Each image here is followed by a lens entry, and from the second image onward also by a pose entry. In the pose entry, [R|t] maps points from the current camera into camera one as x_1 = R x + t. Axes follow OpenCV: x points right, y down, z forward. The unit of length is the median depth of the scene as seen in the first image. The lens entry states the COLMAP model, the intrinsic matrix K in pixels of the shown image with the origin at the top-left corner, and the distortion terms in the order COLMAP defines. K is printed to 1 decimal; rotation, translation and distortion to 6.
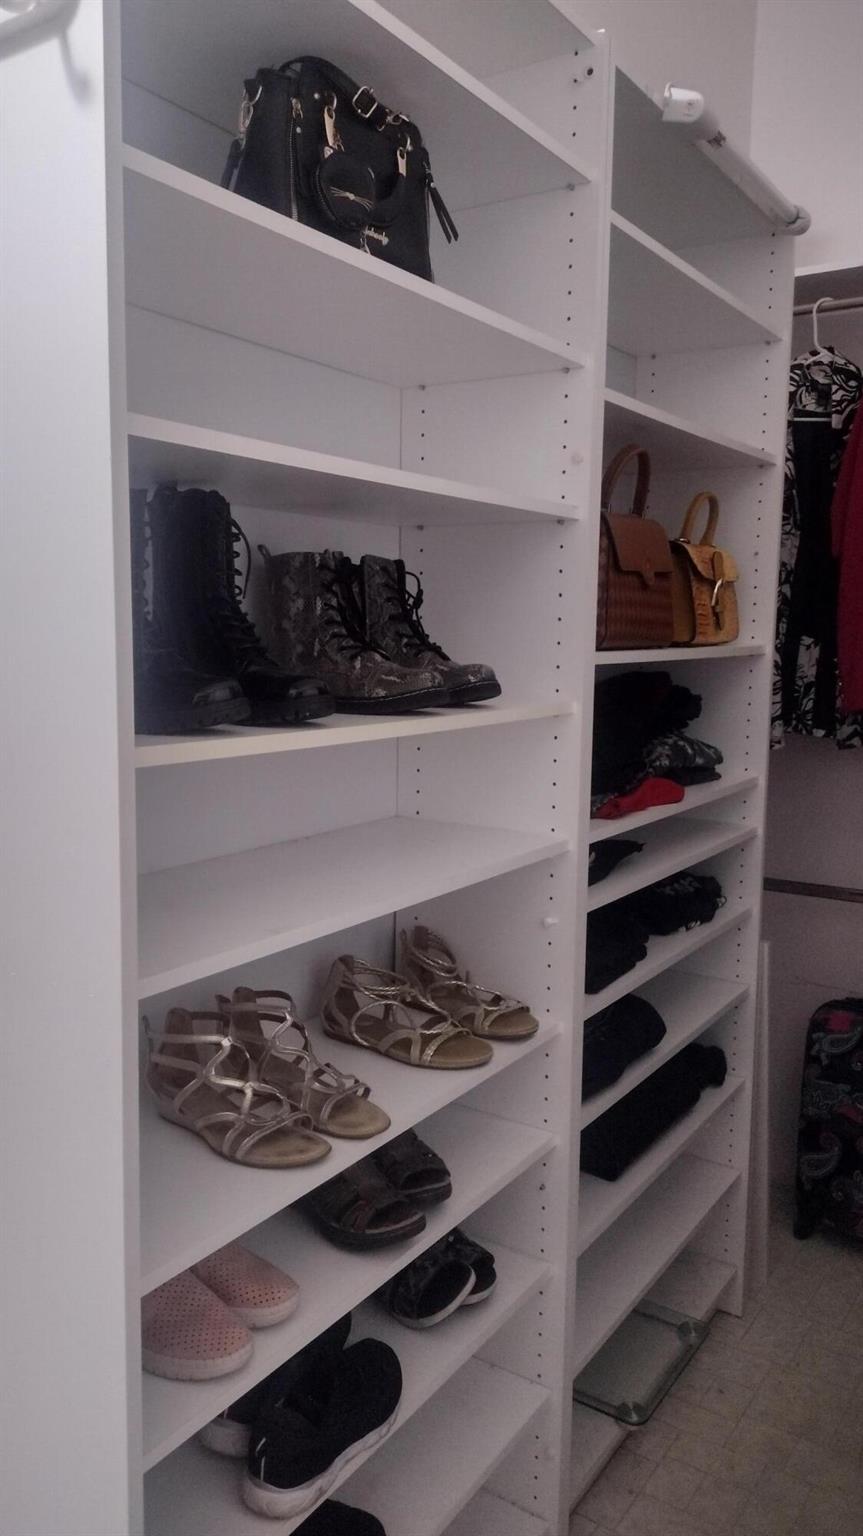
lens RADIAL K [[1153.6, 0, 425.0], [0, 1153.6, 772.2], [0, 0, 1]] dist [0.054428, -0.061962]
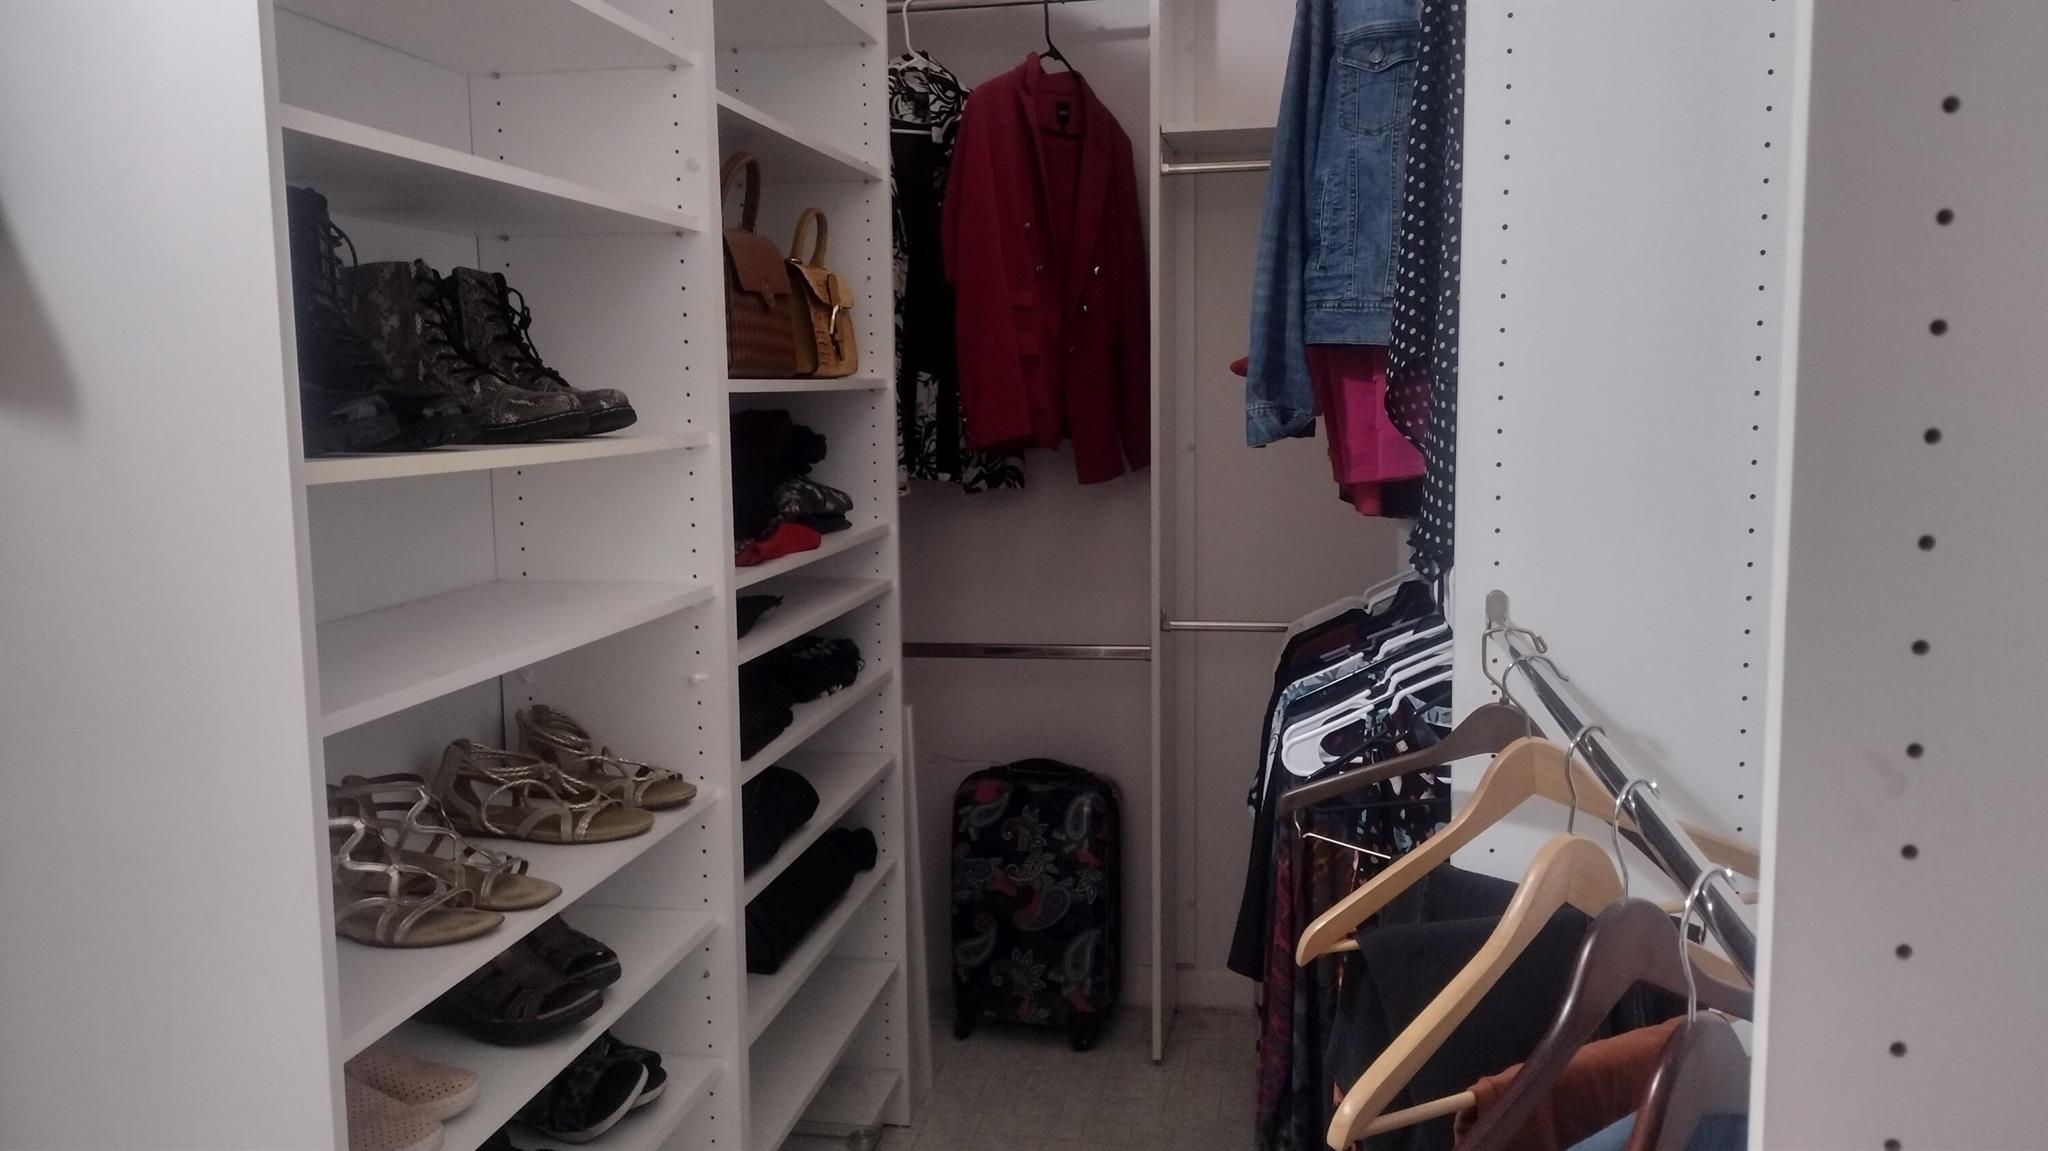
lens RADIAL K [[1538.1, 0, 1031.3], [0, 1538.1, 577.6], [0, 0, 1]] dist [0.054428, -0.061962]
pose [[0.917145, -0.068566, 0.392610, -0.120525], [0.069737, 0.997501, 0.011298, 0.055742], [-0.392404, 0.017018, 0.919635, -0.211025]]
